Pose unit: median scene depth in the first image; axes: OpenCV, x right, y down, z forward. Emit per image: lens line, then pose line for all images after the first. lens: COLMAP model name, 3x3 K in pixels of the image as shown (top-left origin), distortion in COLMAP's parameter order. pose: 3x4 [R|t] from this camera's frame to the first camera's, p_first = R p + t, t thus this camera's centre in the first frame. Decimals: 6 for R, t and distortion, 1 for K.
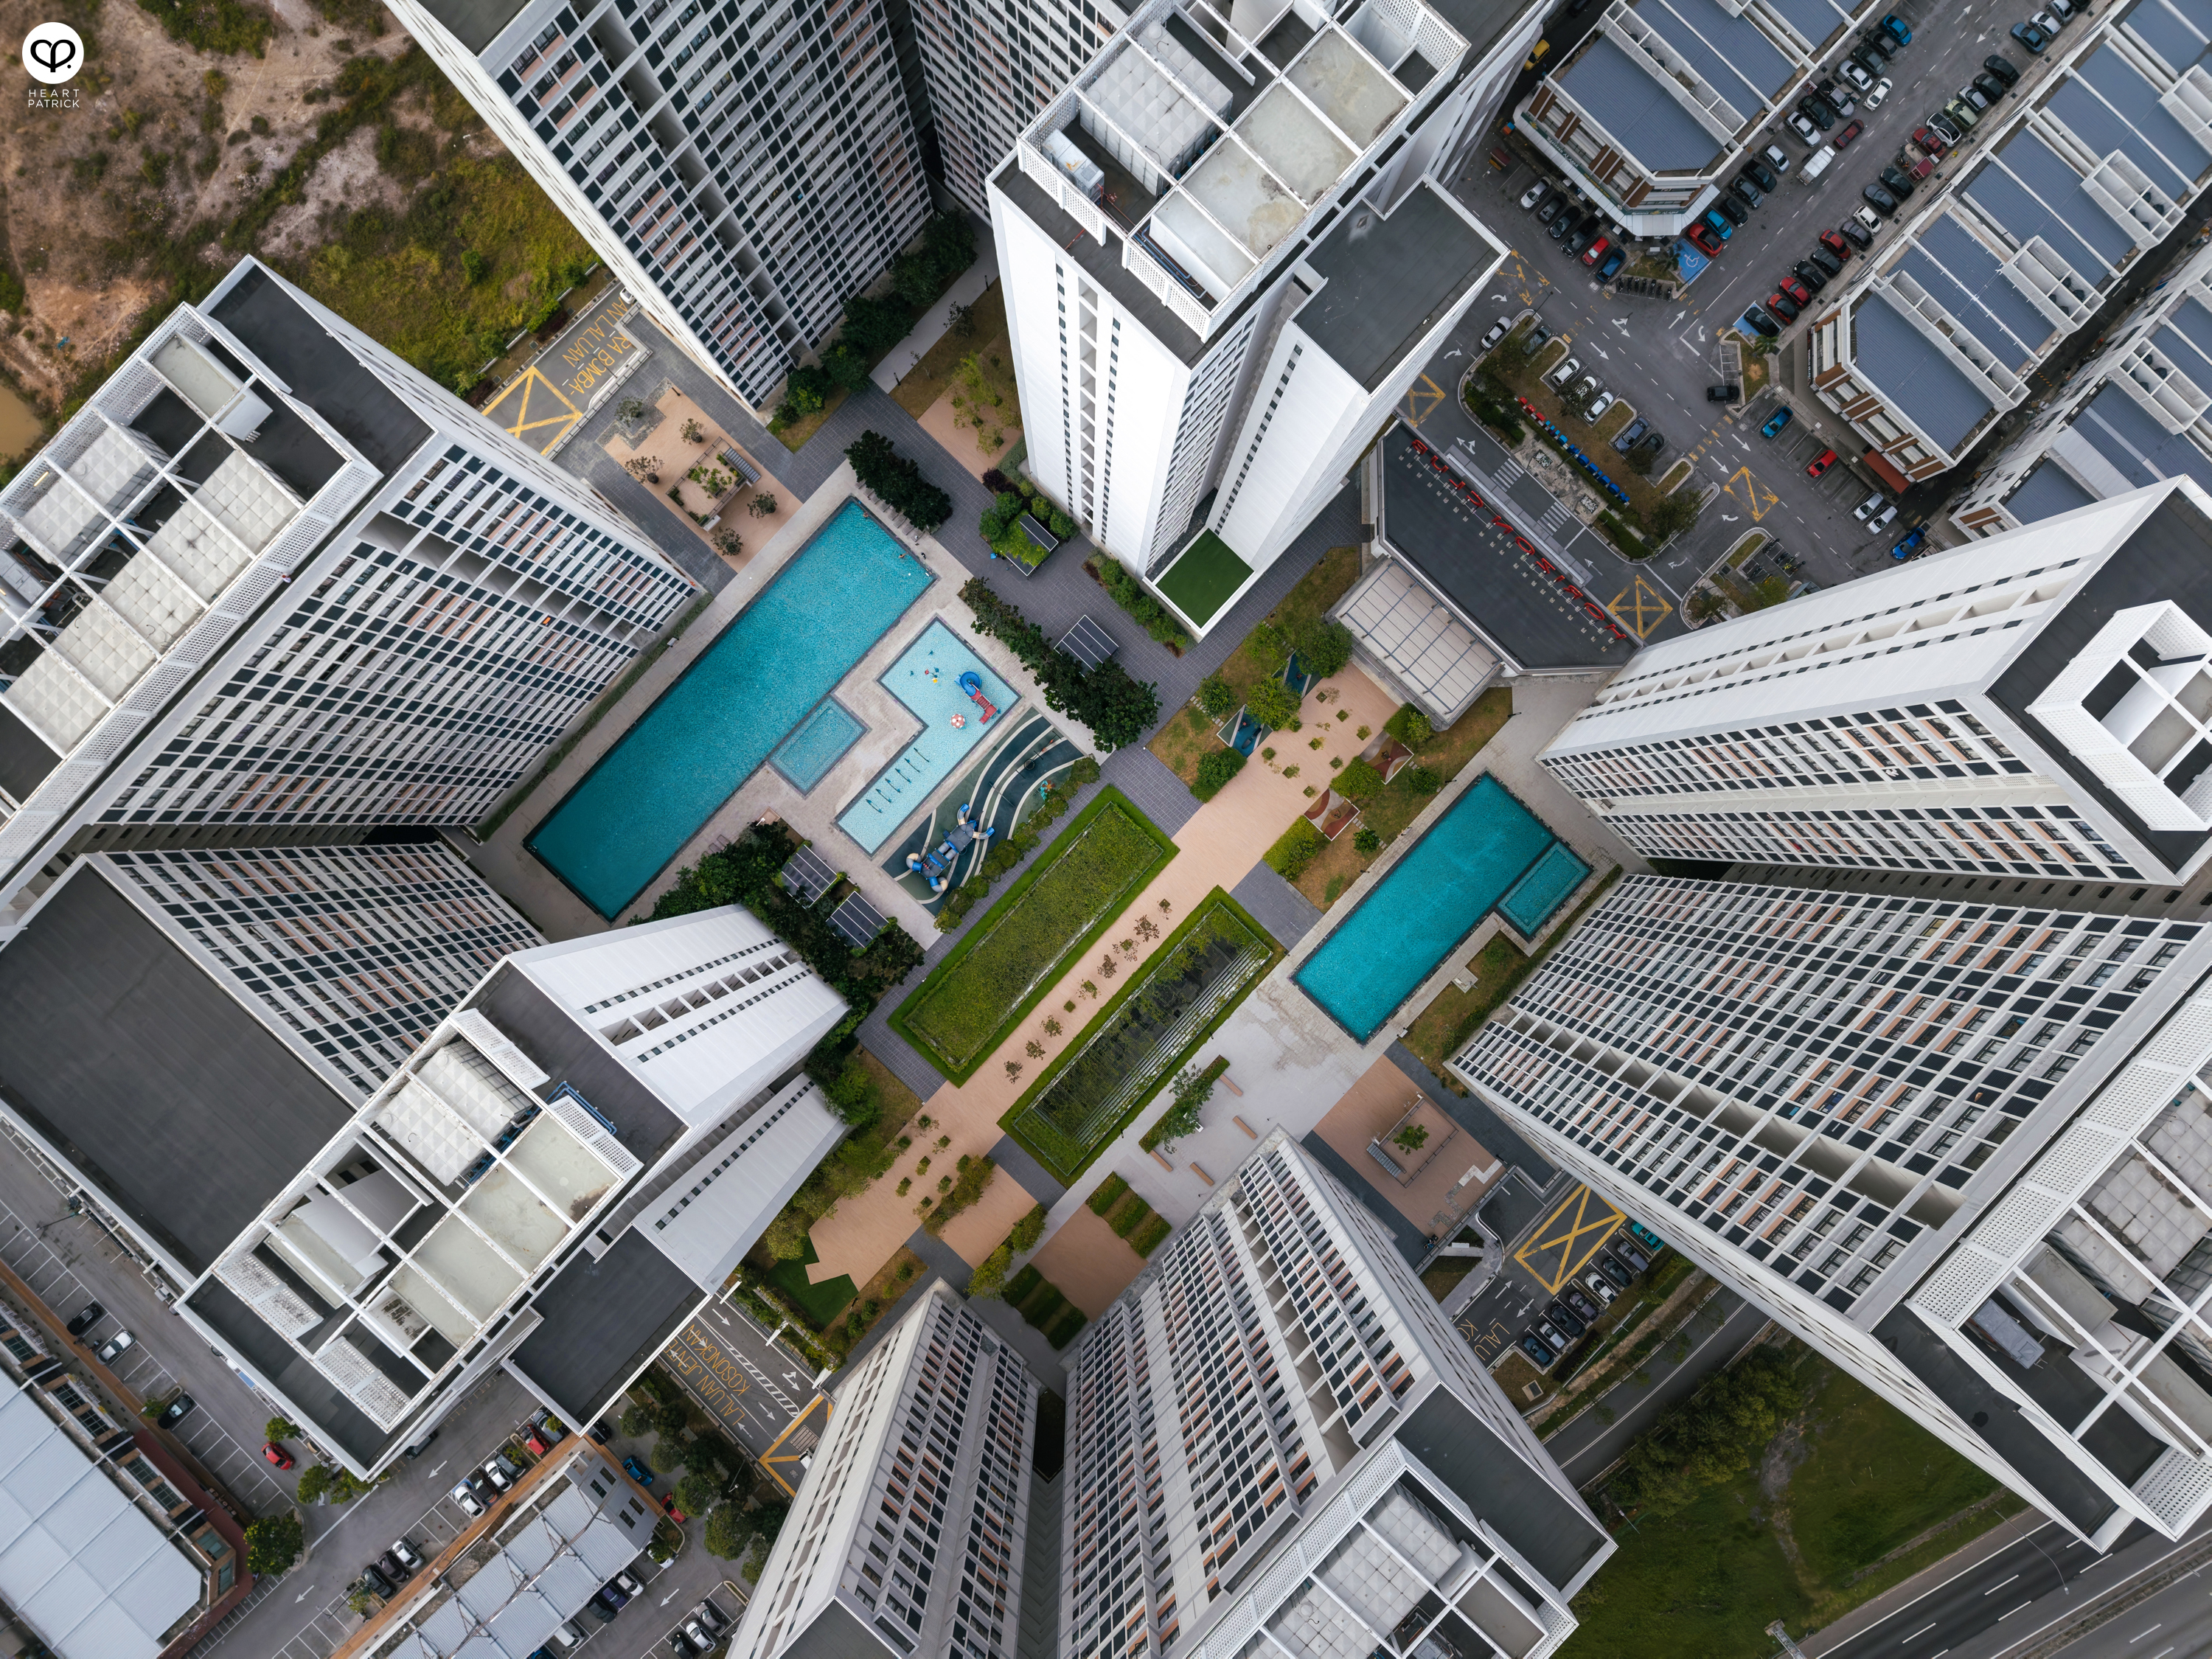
lens RADIAL K [[723.6, 0, 1112.0], [0, 723.6, 853.5], [0, 0, 1]] dist [-0.006715, 0.000067]
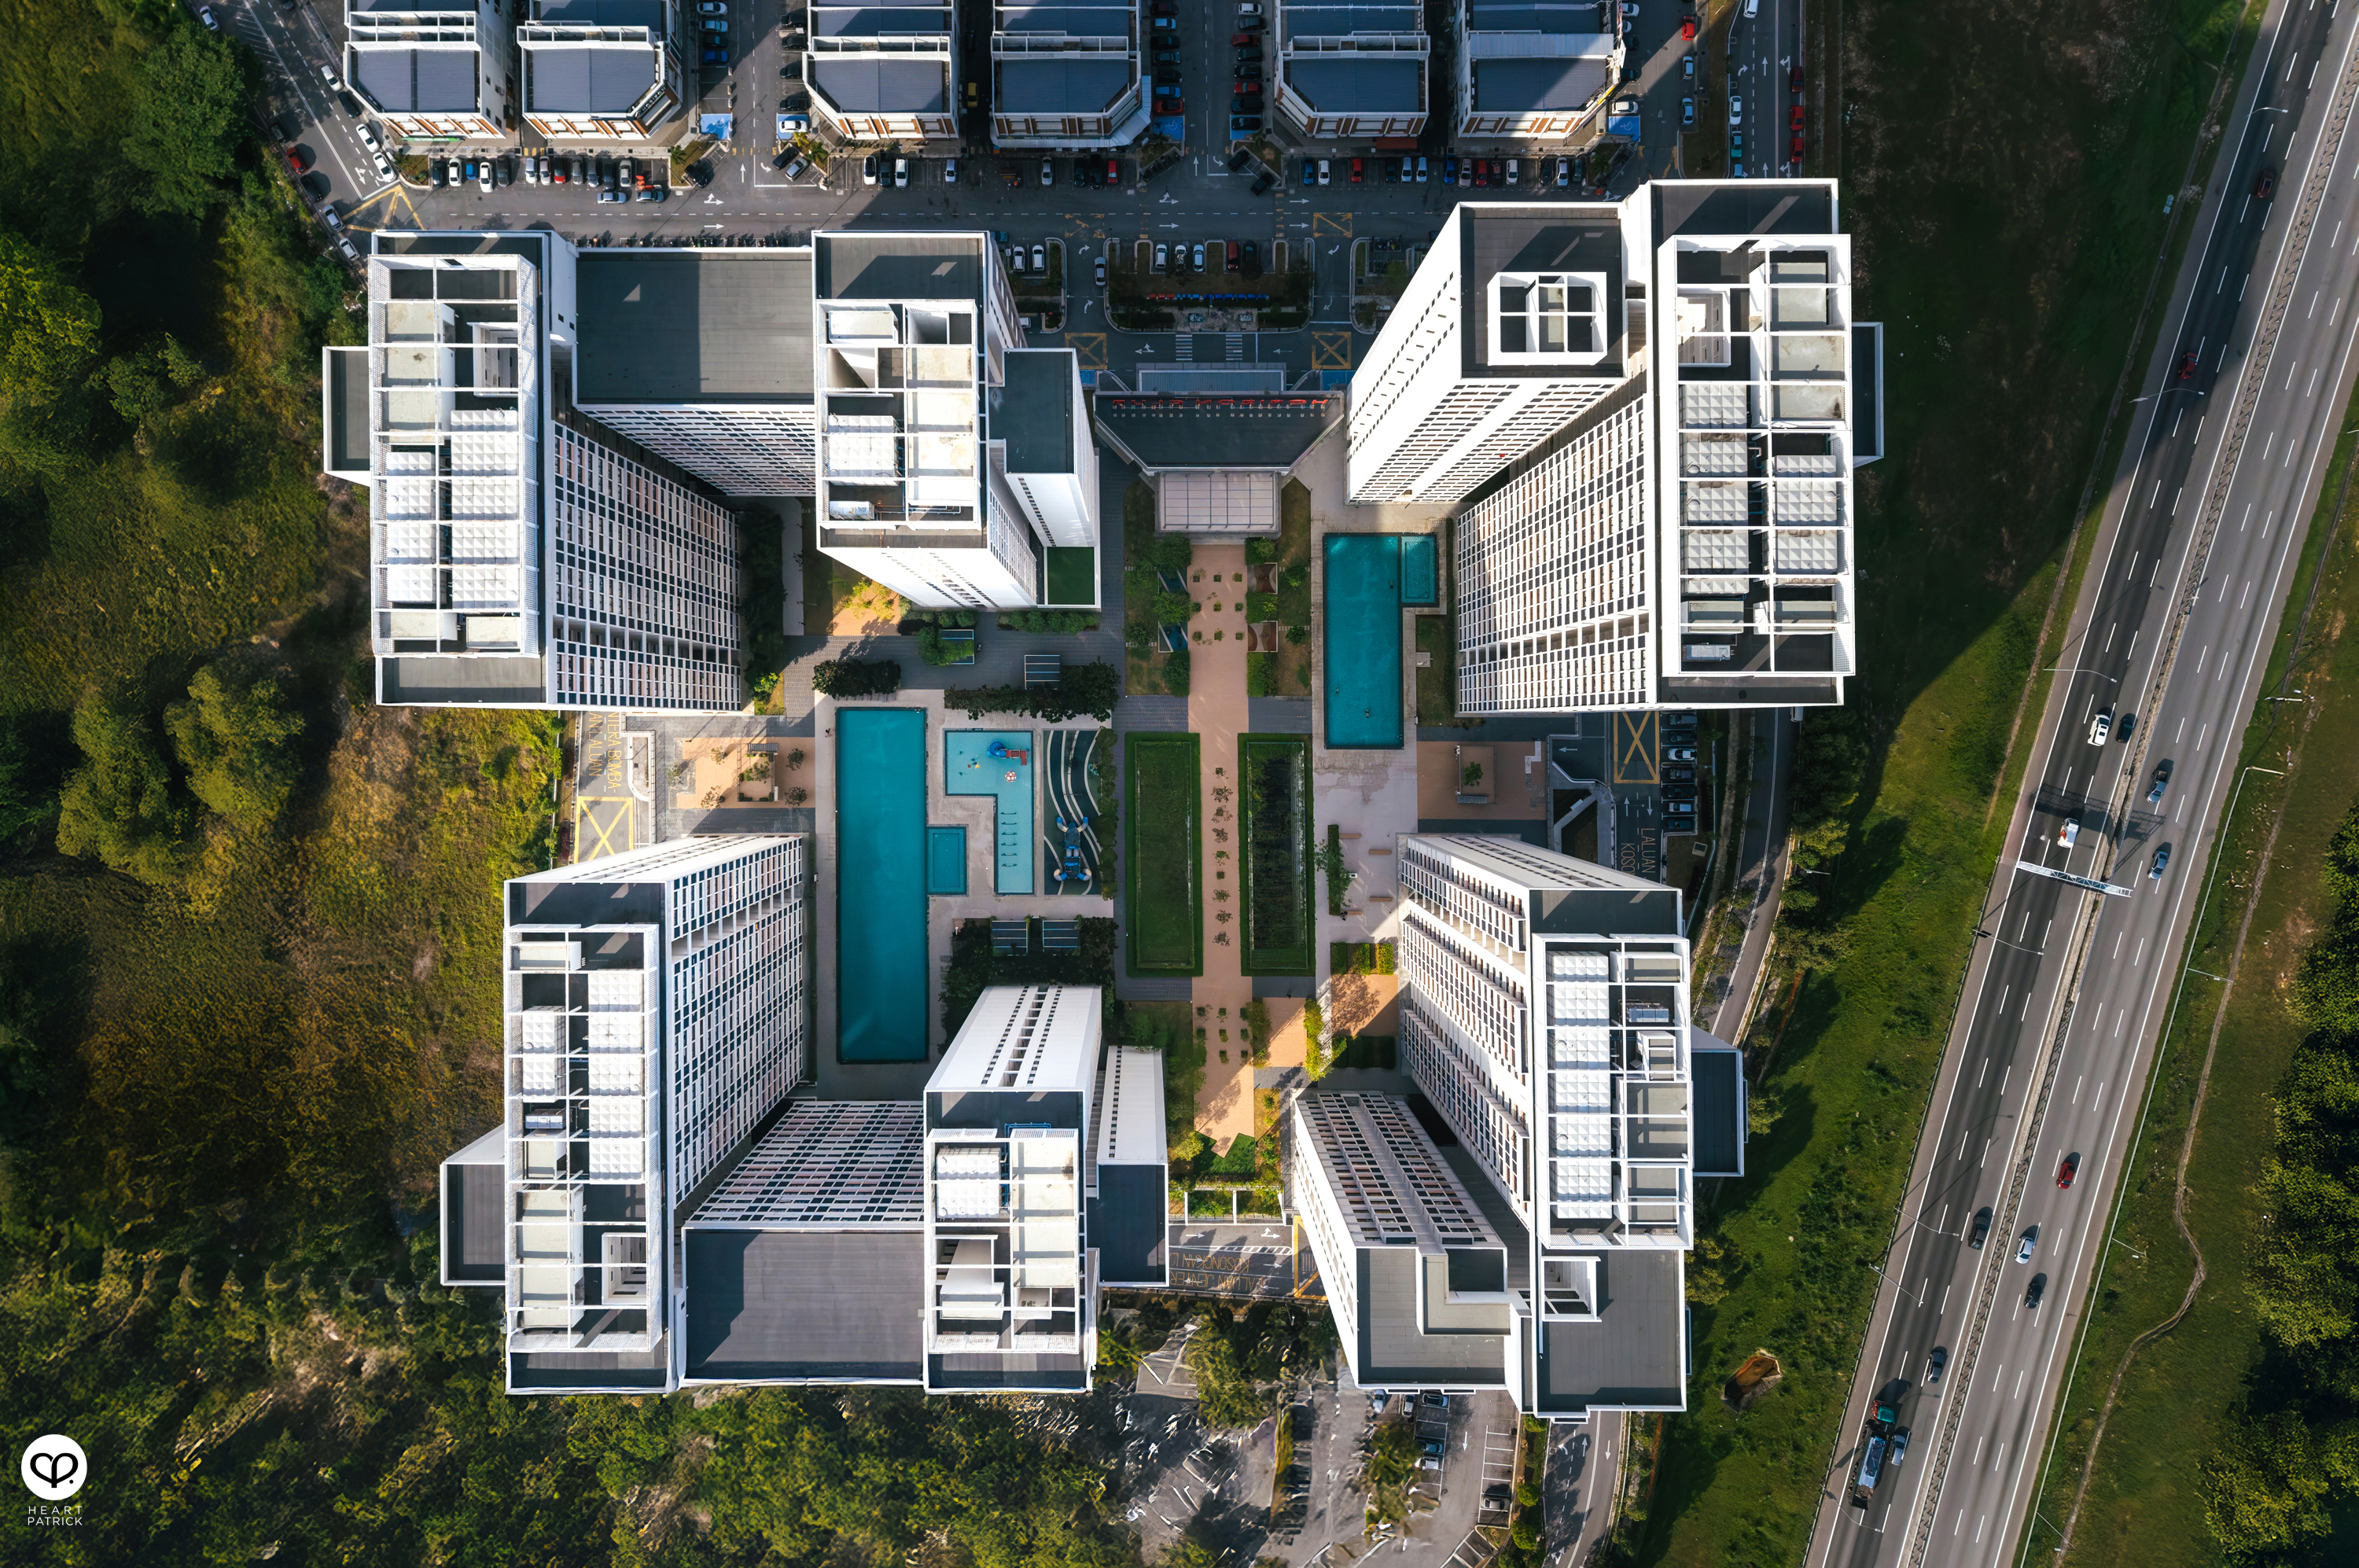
lens RADIAL K [[1638.2, 0, 1179.5], [0, 1638.2, 784.0], [0, 0, 1]] dist [0.004296, 0.000257]
pose [[0.725820, -0.676271, -0.125869, 0.463956], [0.686345, 0.724205, 0.066774, -0.196760], [0.045998, -0.134855, 0.989797, -2.393051]]
